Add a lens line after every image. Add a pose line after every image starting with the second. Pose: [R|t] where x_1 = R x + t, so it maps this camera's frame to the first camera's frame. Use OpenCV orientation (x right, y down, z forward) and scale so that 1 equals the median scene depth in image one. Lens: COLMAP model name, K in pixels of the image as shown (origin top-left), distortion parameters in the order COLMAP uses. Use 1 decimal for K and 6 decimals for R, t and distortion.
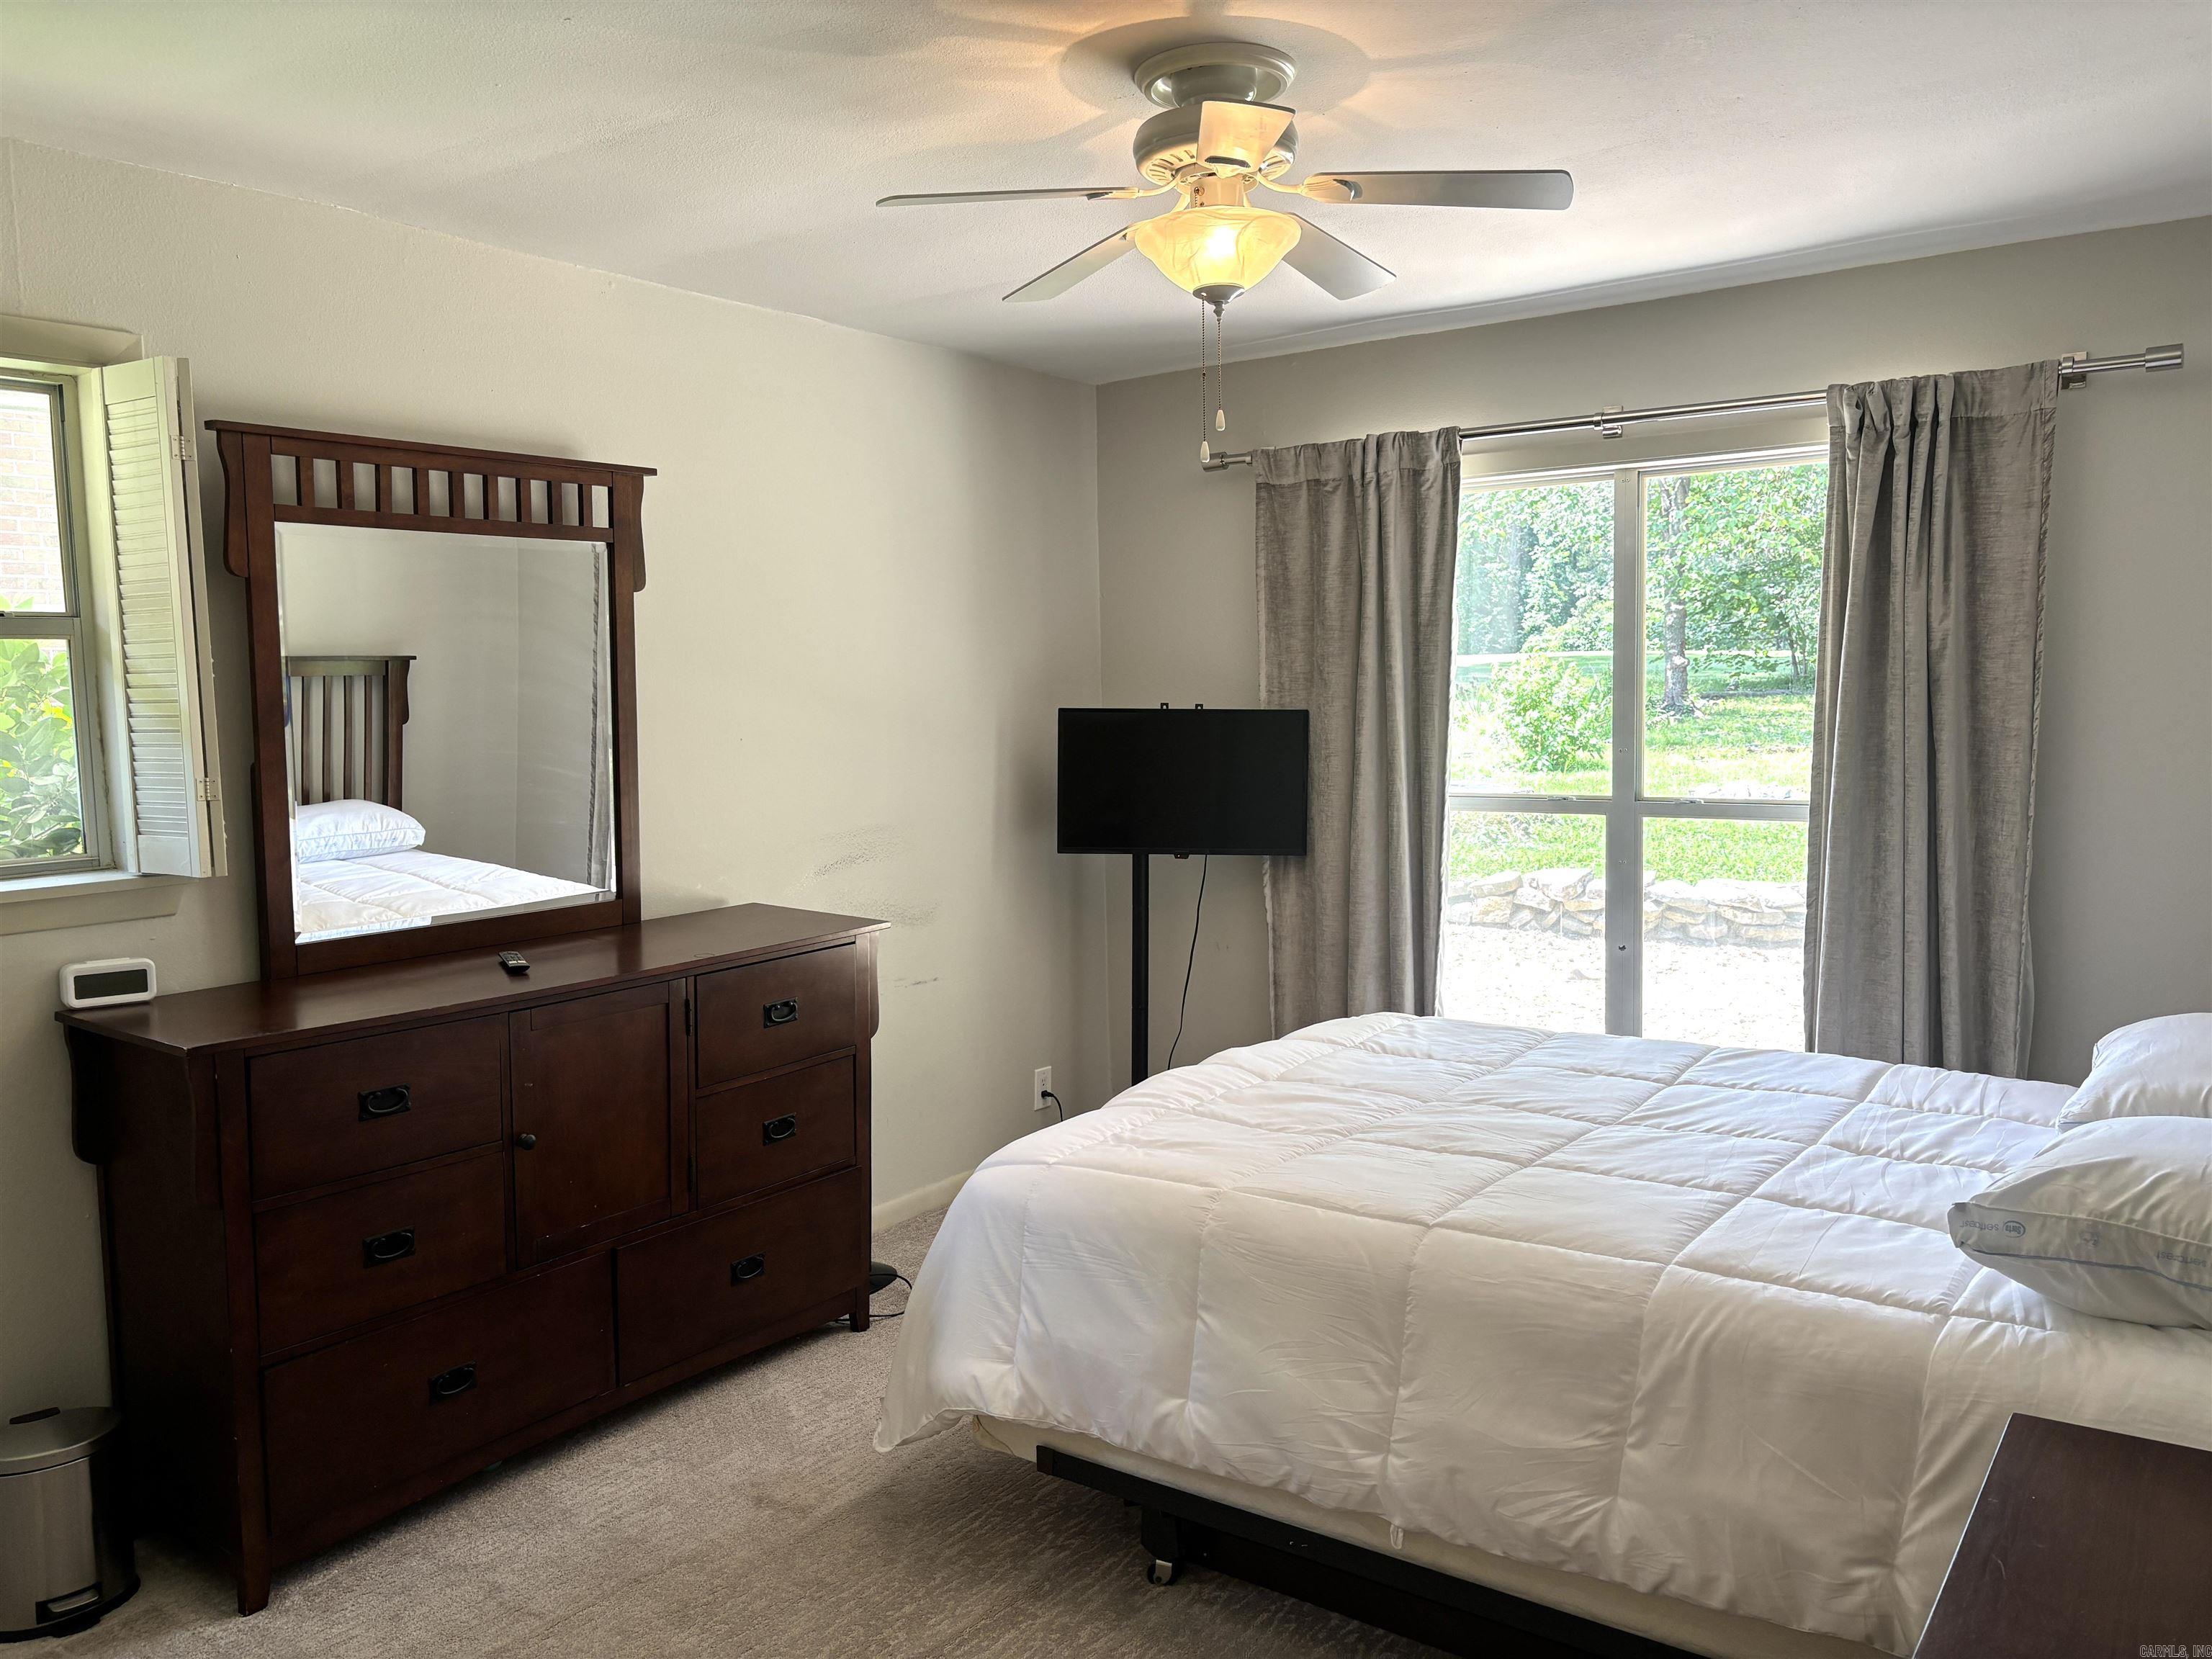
lens RADIAL K [[1696.2, 0, 1110.4], [0, 1696.2, 869.8], [0, 0, 1]] dist [0.003468, 0.000908]
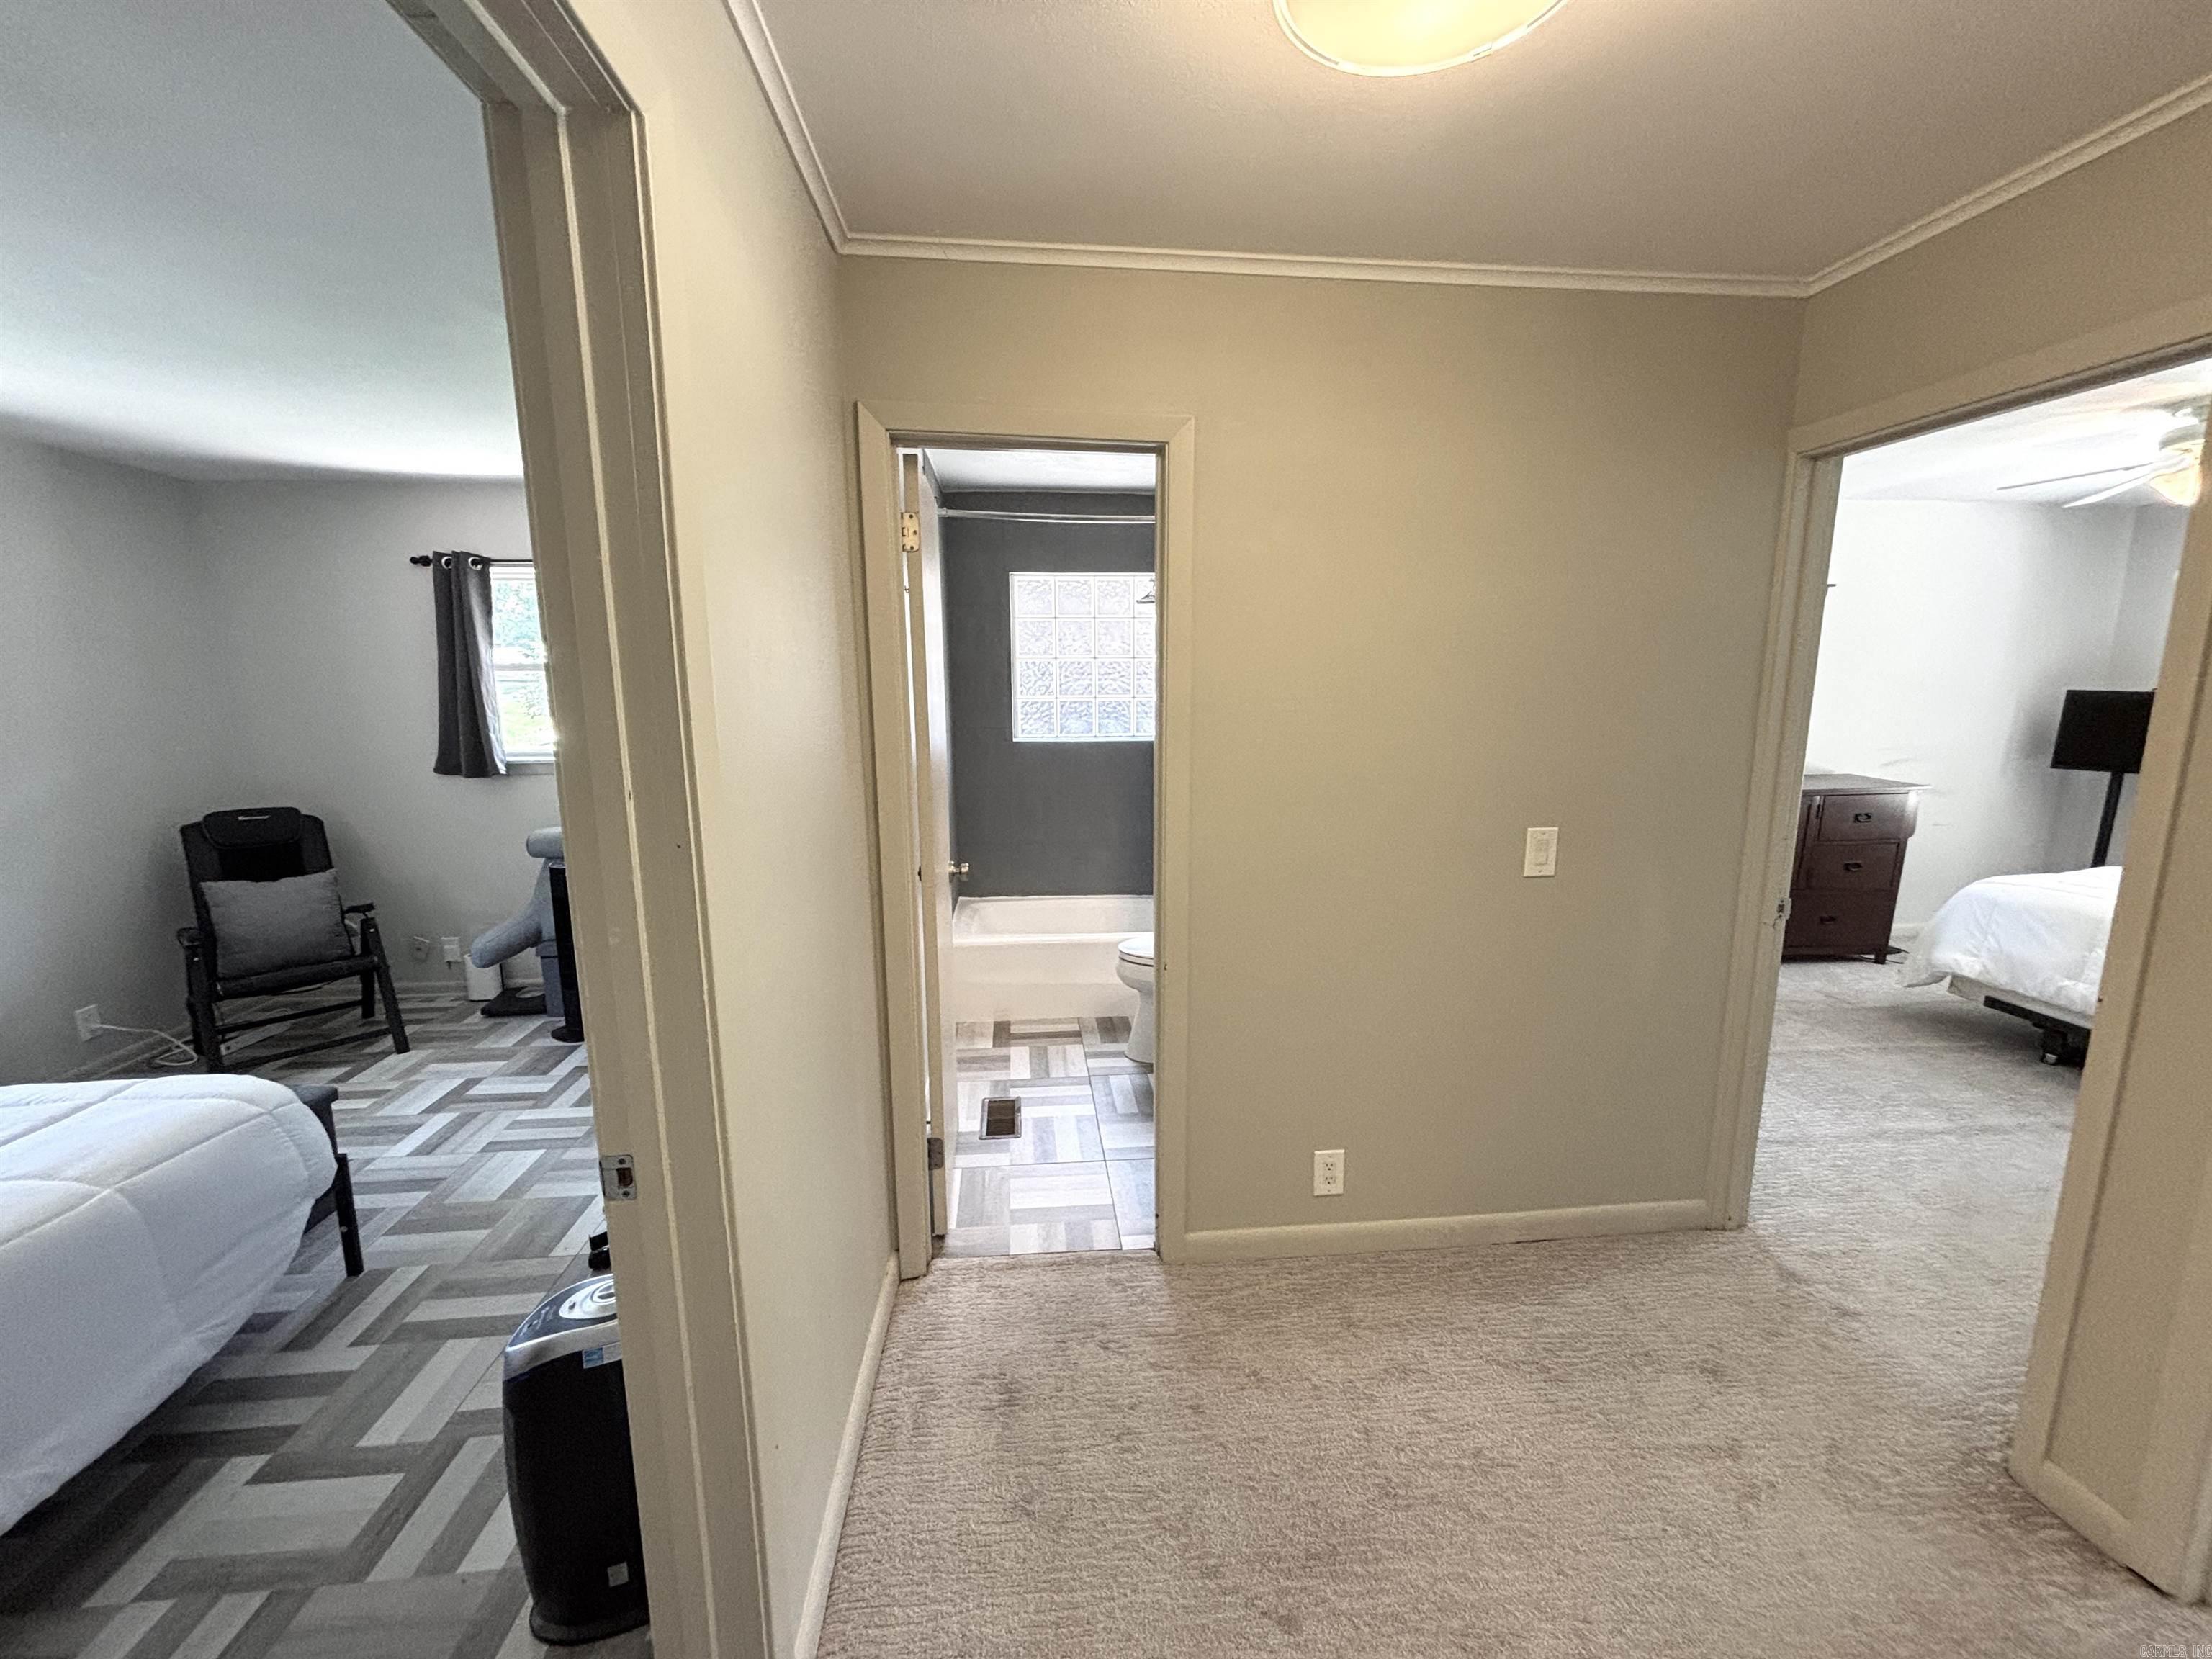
lens RADIAL K [[887.8, 0, 1106.0], [0, 887.8, 829.5], [0, 0, 1]] dist [-0.000464, 0.000521]
pose [[0.653798, 0.142760, -0.743080, 0.027105], [-0.092802, 0.989755, 0.108500, 0.052633], [0.750957, -0.001978, 0.660348, -0.477641]]
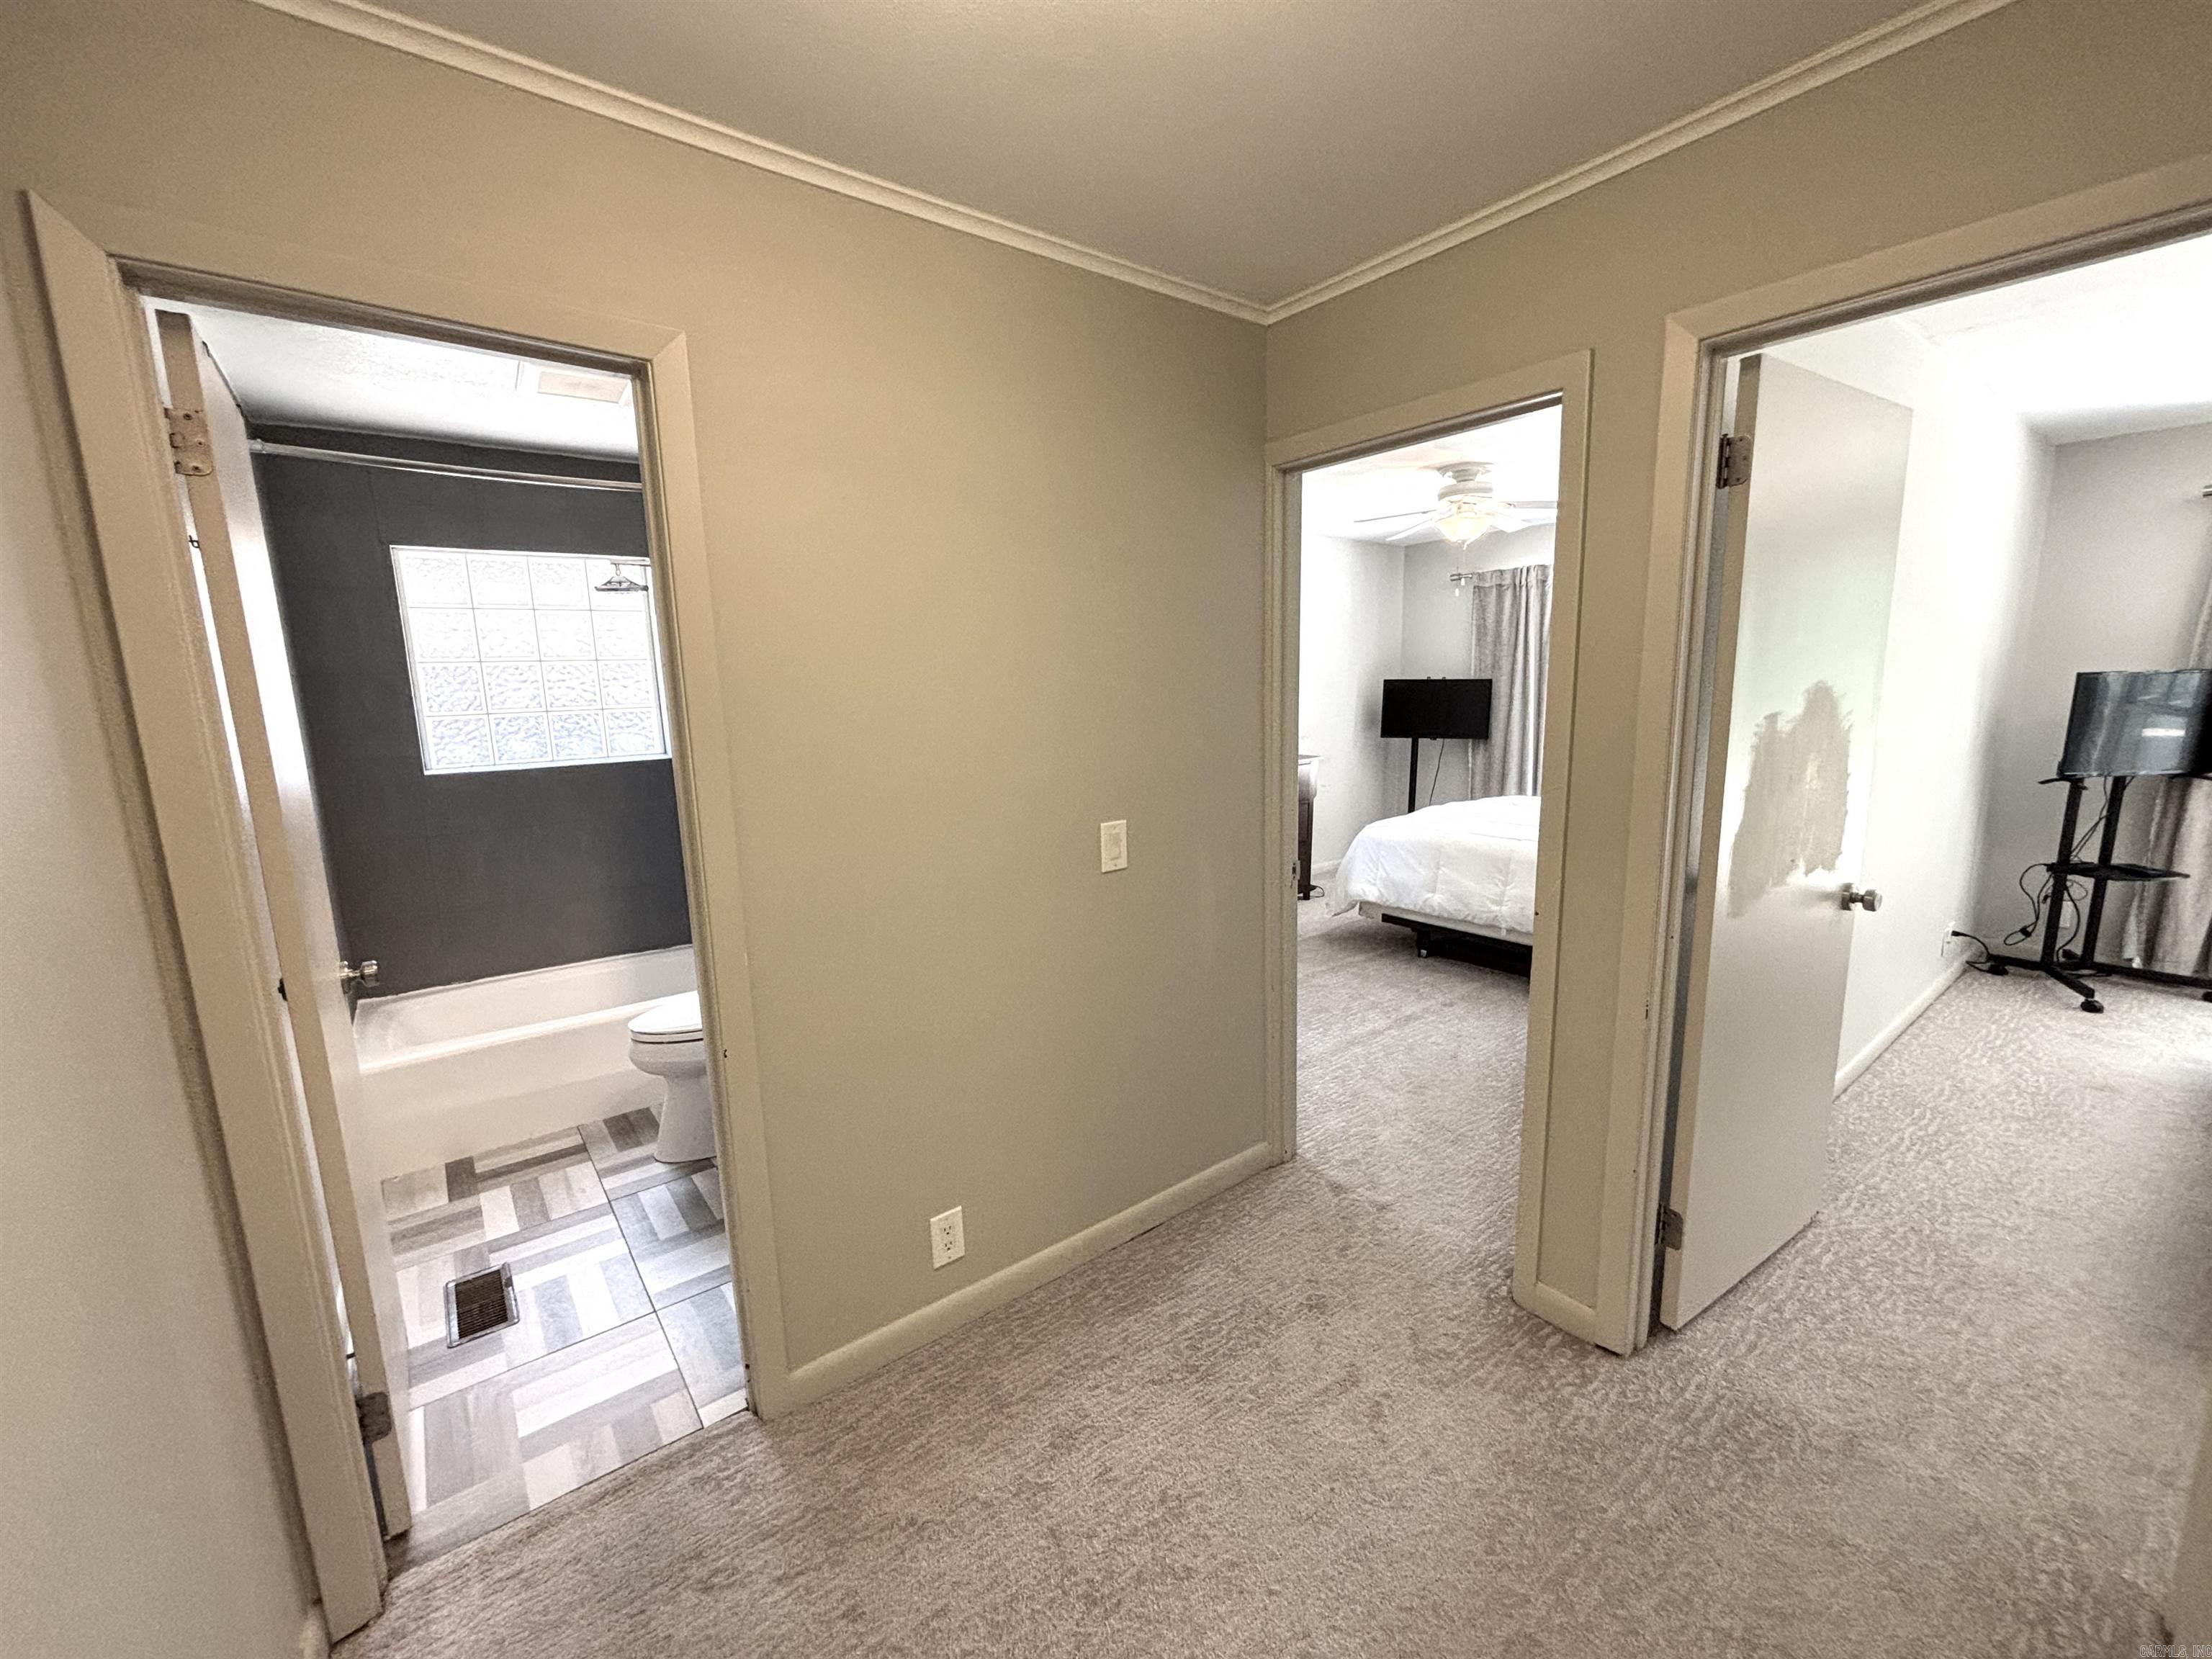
lens RADIAL K [[893.0, 0, 1100.8], [0, 893.0, 830.6], [0, 0, 1]] dist [-0.001596, 0.001072]
pose [[0.955421, 0.041771, -0.292277, -0.039707], [-0.023048, 0.997472, 0.067214, 0.054656], [0.294346, -0.057481, 0.953969, -0.441742]]
